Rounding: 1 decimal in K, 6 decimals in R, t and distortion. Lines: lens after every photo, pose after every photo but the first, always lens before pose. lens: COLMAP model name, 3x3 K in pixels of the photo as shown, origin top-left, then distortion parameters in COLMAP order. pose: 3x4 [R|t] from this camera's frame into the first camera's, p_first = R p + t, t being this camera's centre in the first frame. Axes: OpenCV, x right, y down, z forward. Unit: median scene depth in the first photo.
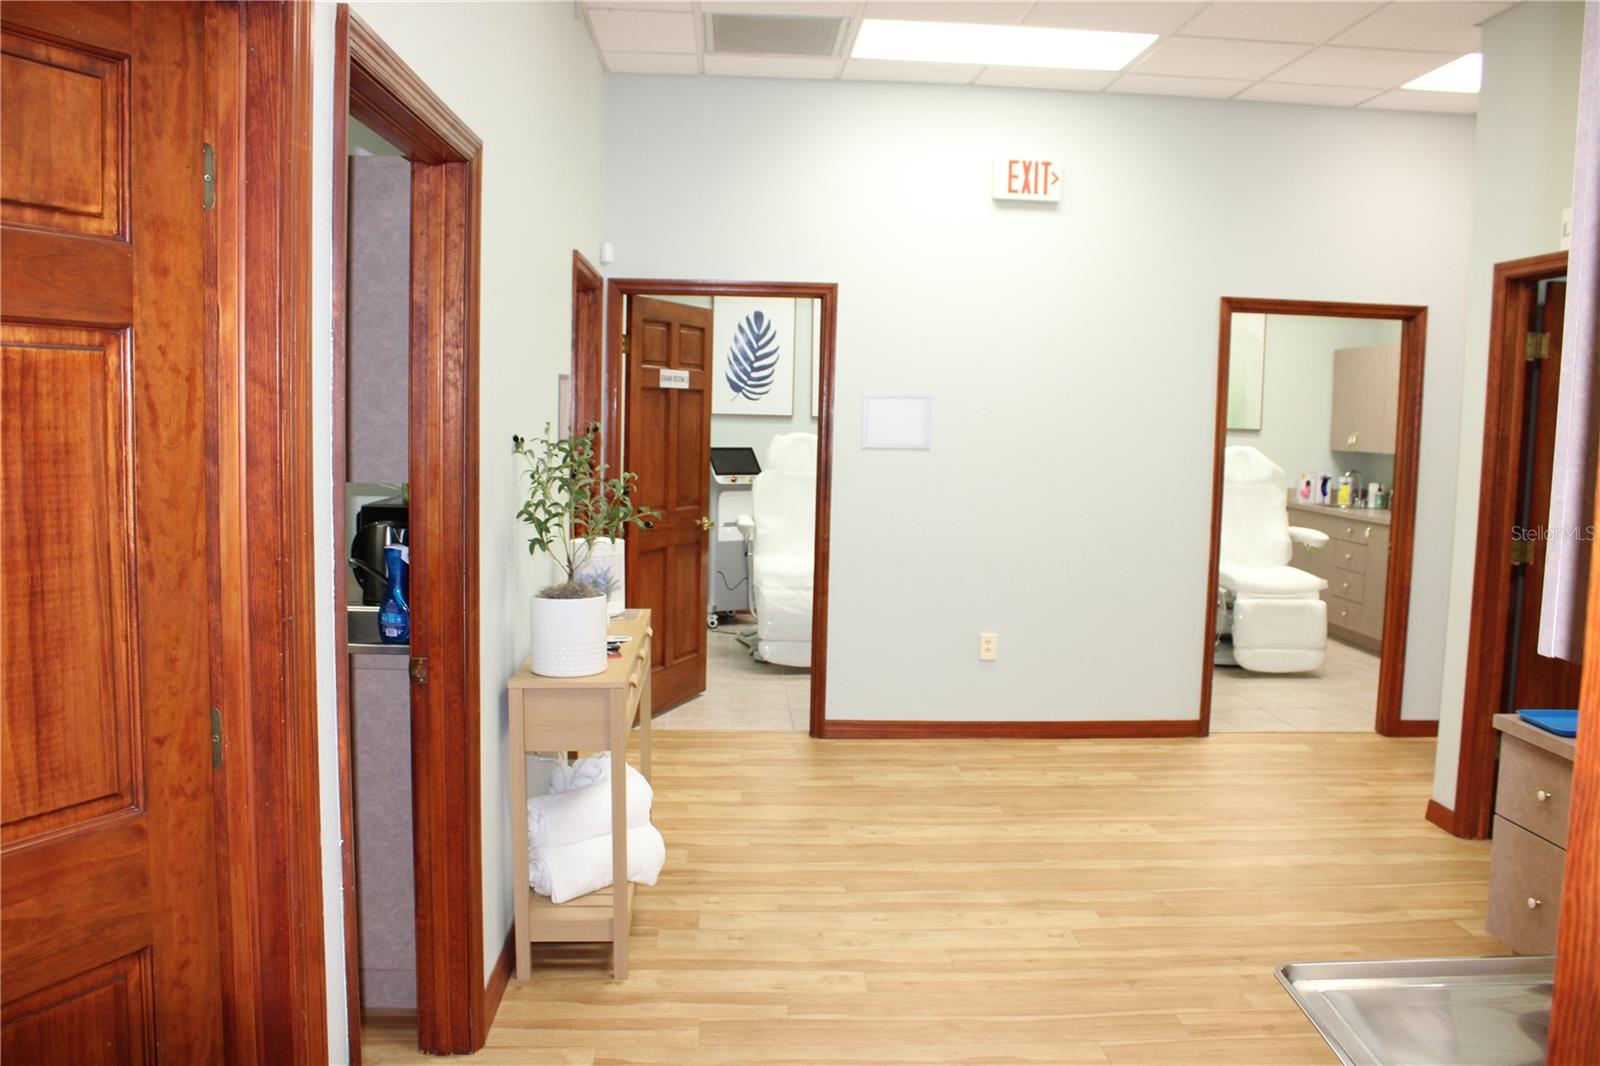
lens RADIAL K [[1325.3, 0, 797.1], [0, 1325.3, 533.8], [0, 0, 1]] dist [-0.125012, 0.064316]
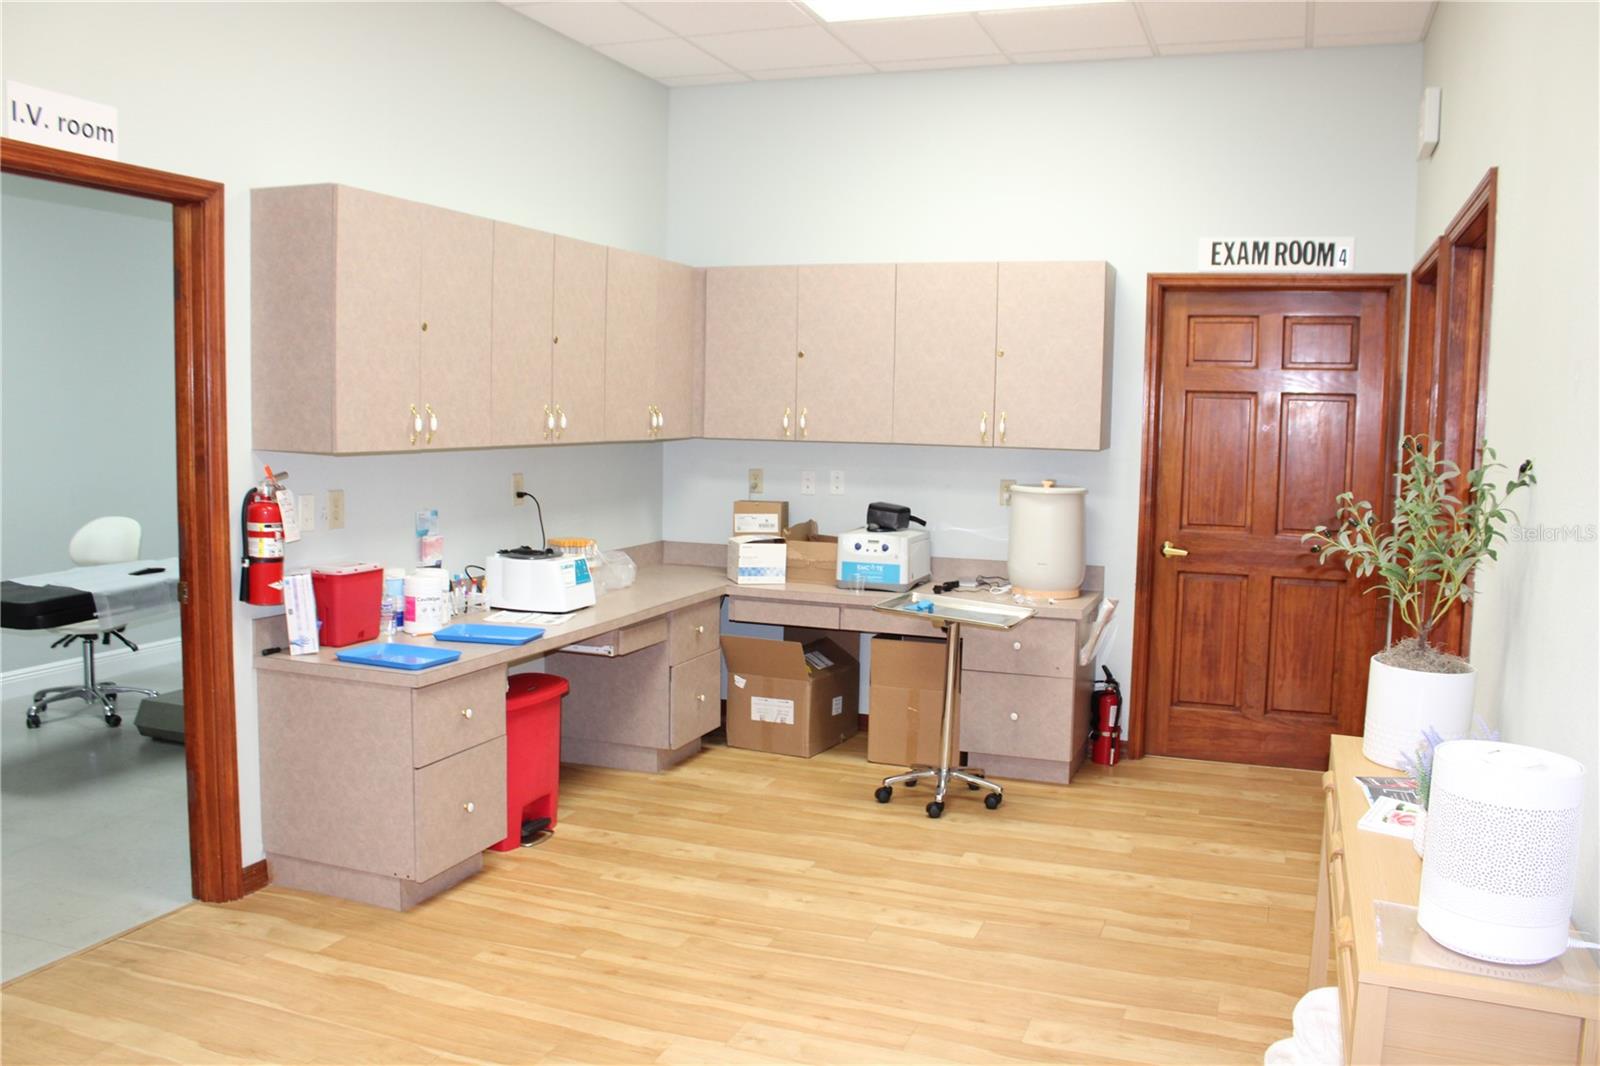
lens RADIAL K [[1325.3, 0, 795.7], [0, 1325.3, 536.3], [0, 0, 1]] dist [-0.125012, 0.064316]
pose [[-0.910152, -0.085917, 0.405267, -0.095639], [-0.005912, 0.980852, 0.194666, -0.118420], [-0.414232, 0.174780, -0.893232, 1.242910]]
